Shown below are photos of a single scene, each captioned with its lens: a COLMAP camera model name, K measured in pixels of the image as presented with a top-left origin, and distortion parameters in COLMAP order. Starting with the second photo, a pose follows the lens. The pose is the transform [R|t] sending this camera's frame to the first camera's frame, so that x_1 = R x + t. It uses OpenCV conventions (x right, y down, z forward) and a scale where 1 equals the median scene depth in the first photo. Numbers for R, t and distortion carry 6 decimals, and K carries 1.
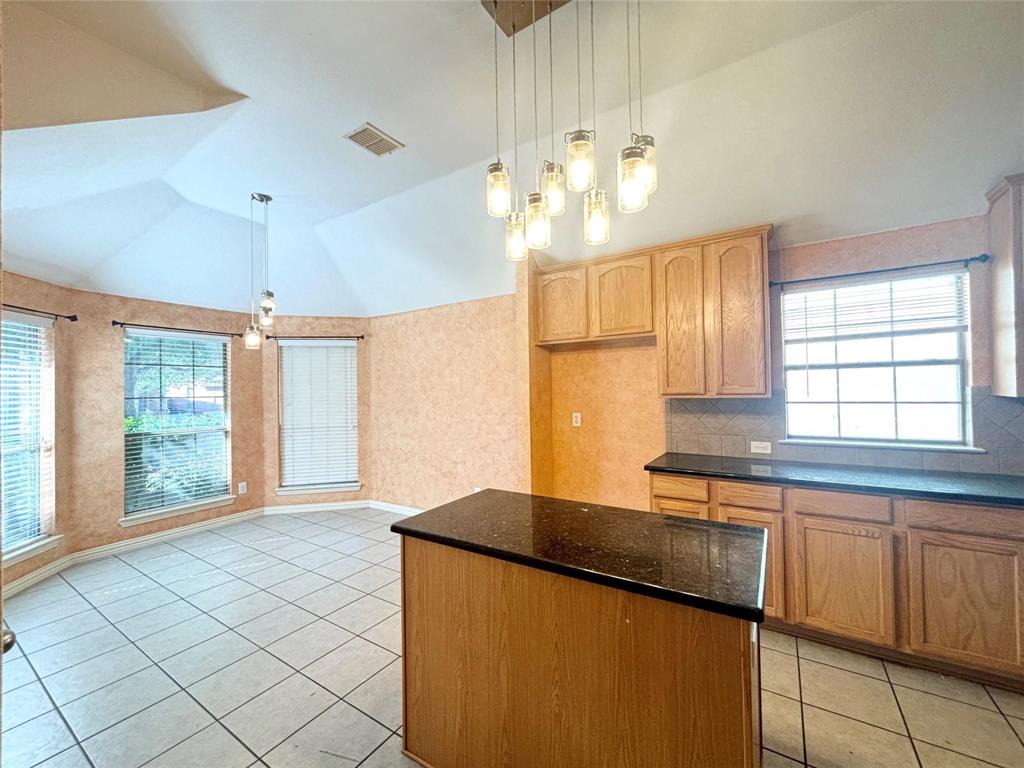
lens RADIAL K [[414.8, 0, 511.0], [0, 414.8, 385.7], [0, 0, 1]] dist [0.007602, -0.000336]
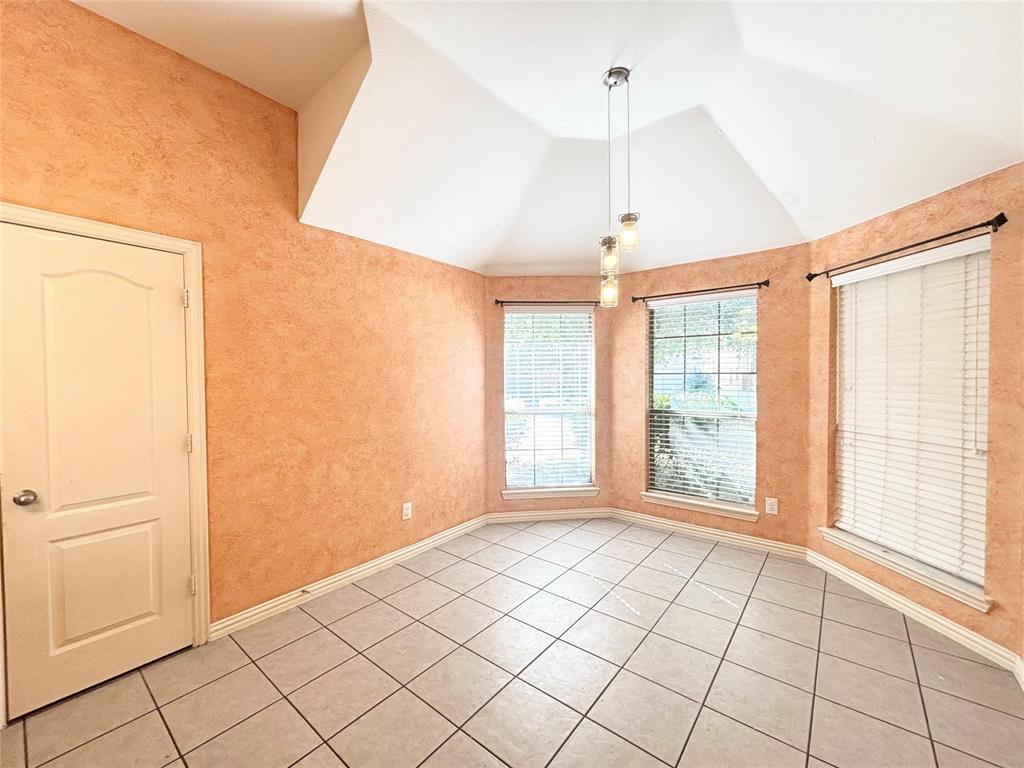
lens RADIAL K [[414.8, 0, 511.0], [0, 414.8, 385.7], [0, 0, 1]] dist [0.007602, -0.000336]
pose [[-0.097058, 0.040218, -0.994466, 0.096301], [0.013090, 0.999148, 0.039130, 0.017271], [0.995193, -0.009220, -0.097502, 0.812340]]
